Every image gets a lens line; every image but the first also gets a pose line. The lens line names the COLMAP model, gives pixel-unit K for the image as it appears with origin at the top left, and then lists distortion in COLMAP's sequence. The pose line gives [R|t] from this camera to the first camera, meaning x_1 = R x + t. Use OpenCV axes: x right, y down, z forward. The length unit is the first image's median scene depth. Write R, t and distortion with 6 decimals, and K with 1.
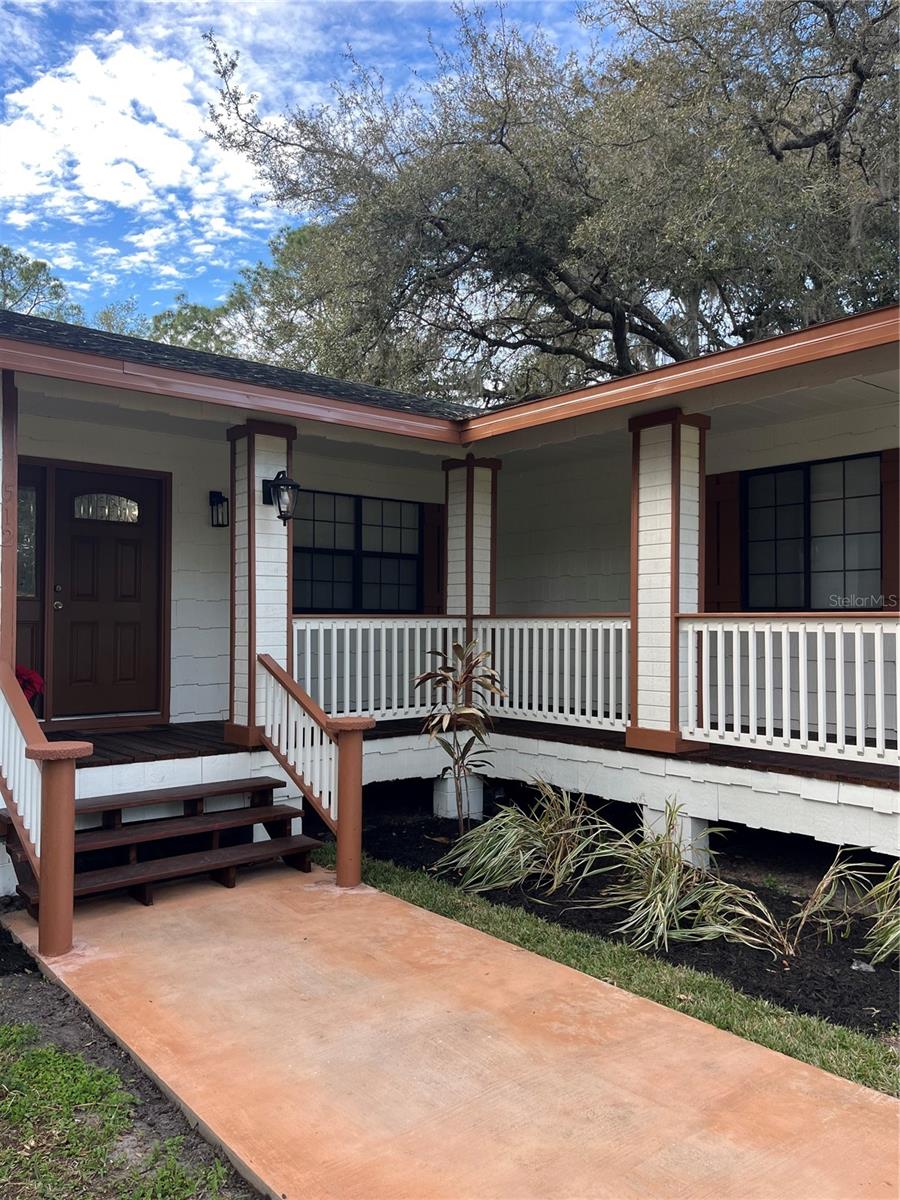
lens RADIAL K [[907.9, 0, 445.9], [0, 907.9, 600.9], [0, 0, 1]] dist [0.072825, -0.081622]
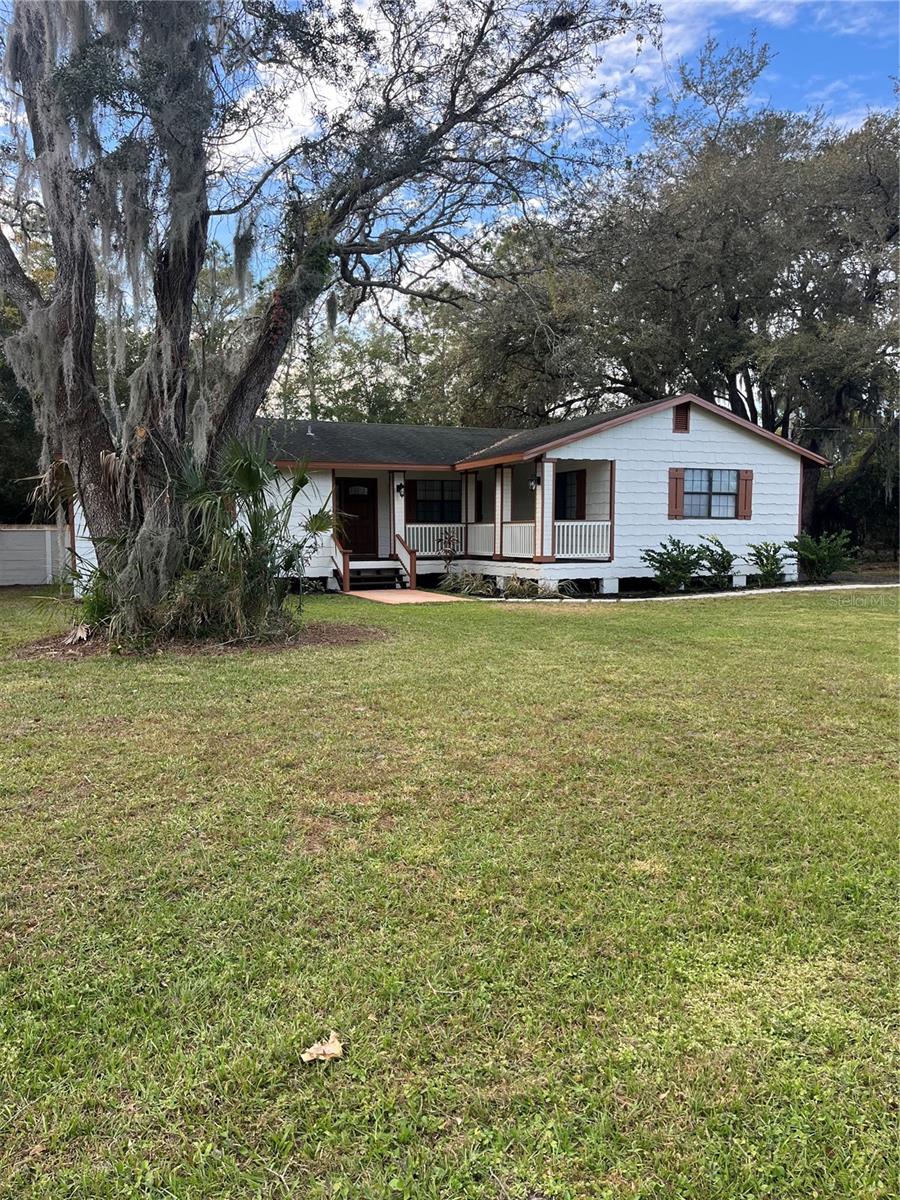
lens RADIAL K [[908.6, 0, 450.0], [0, 908.6, 600.0], [0, 0, 1]] dist [0.071509, -0.076657]
pose [[0.958569, 0.019415, -0.284199, 1.007739], [0.009151, 0.995061, 0.098844, -0.034460], [0.284714, -0.097349, 0.953657, -2.353859]]
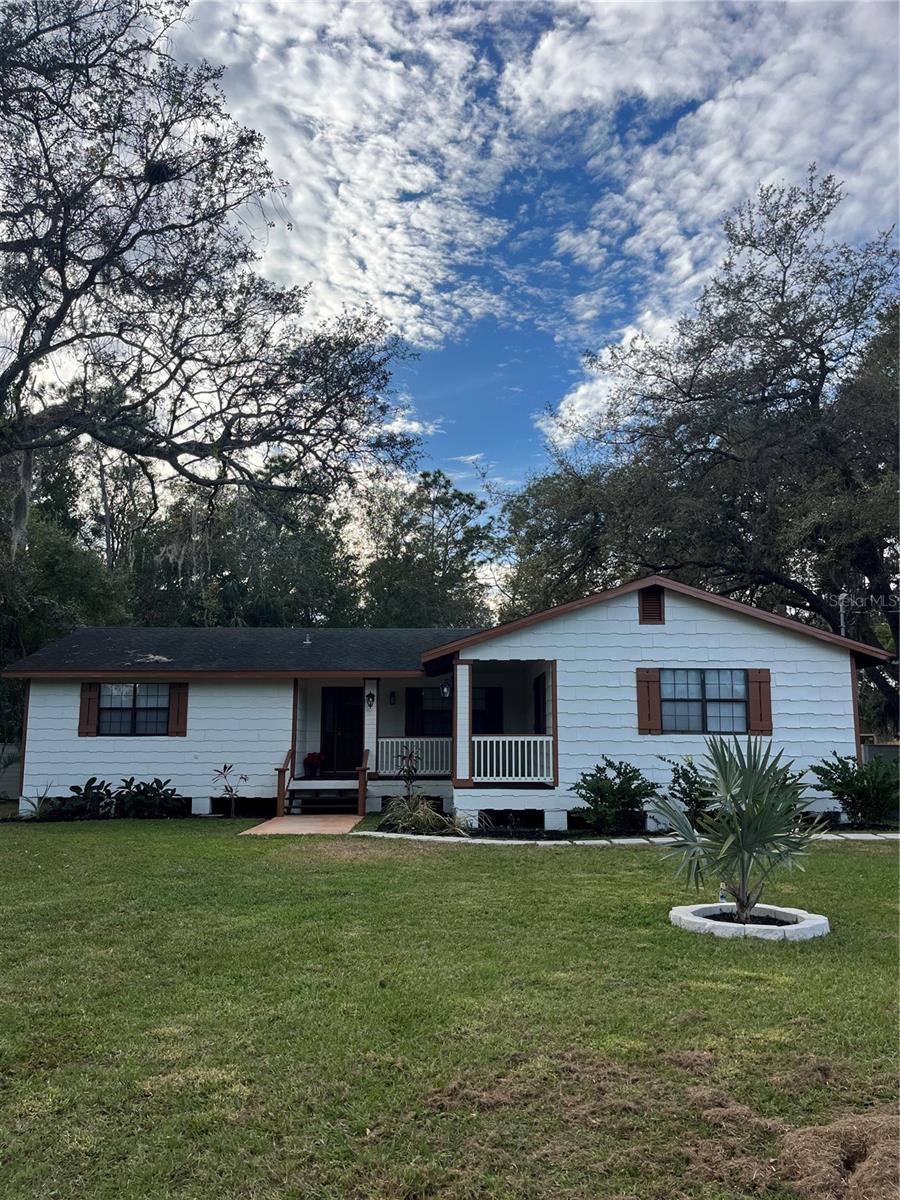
lens RADIAL K [[929.2, 0, 510.0], [0, 929.2, 598.2], [0, 0, 1]] dist [0.075999, -0.079070]
pose [[0.794156, -0.088226, -0.601276, 2.130321], [0.011887, 0.991472, -0.129780, -0.034357], [0.607598, 0.095918, 0.788432, -1.277284]]
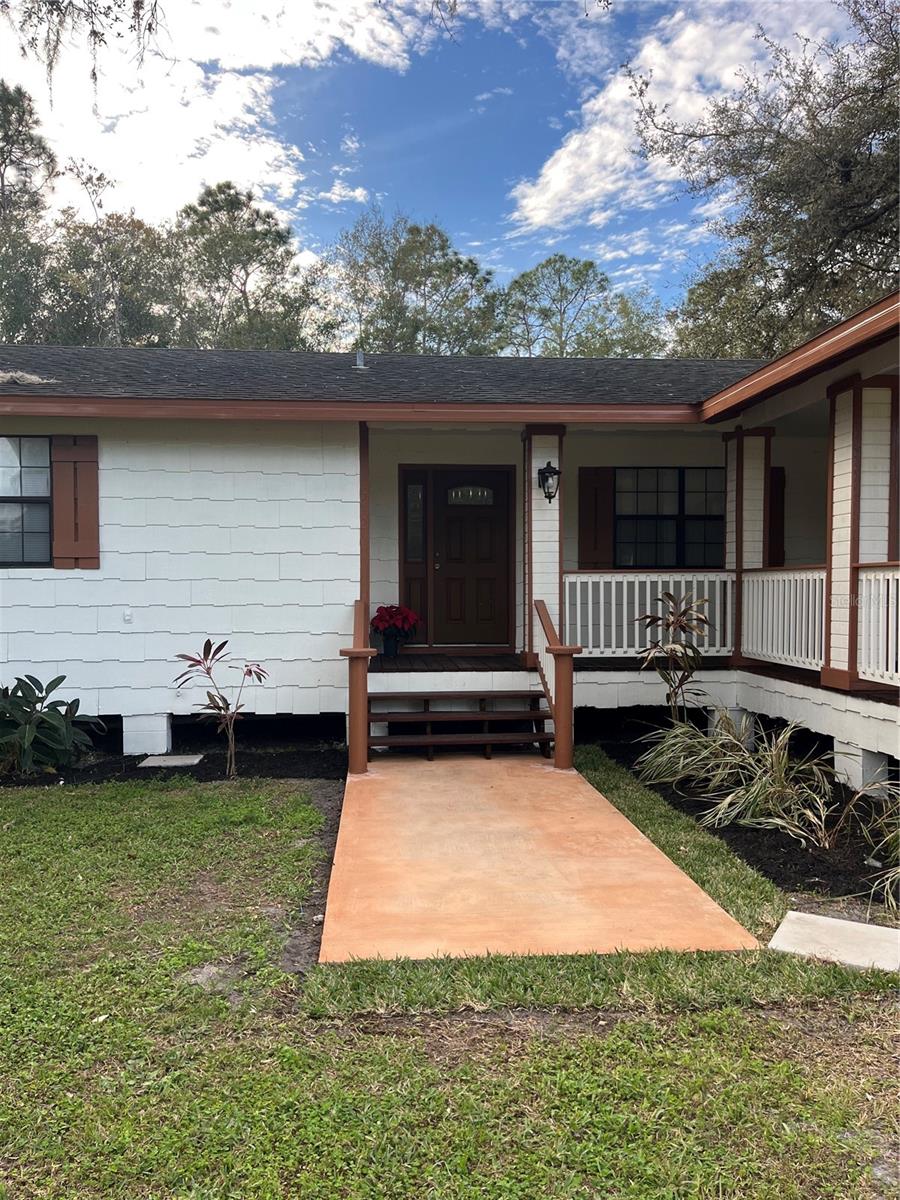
lens RADIAL K [[892.1, 0, 442.9], [0, 892.1, 615.6], [0, 0, 1]] dist [0.082864, -0.160711]
pose [[0.818028, 0.015865, -0.574959, 0.431864], [0.017336, 0.998485, 0.052217, 0.009764], [0.574917, -0.052683, 0.816514, -0.153192]]
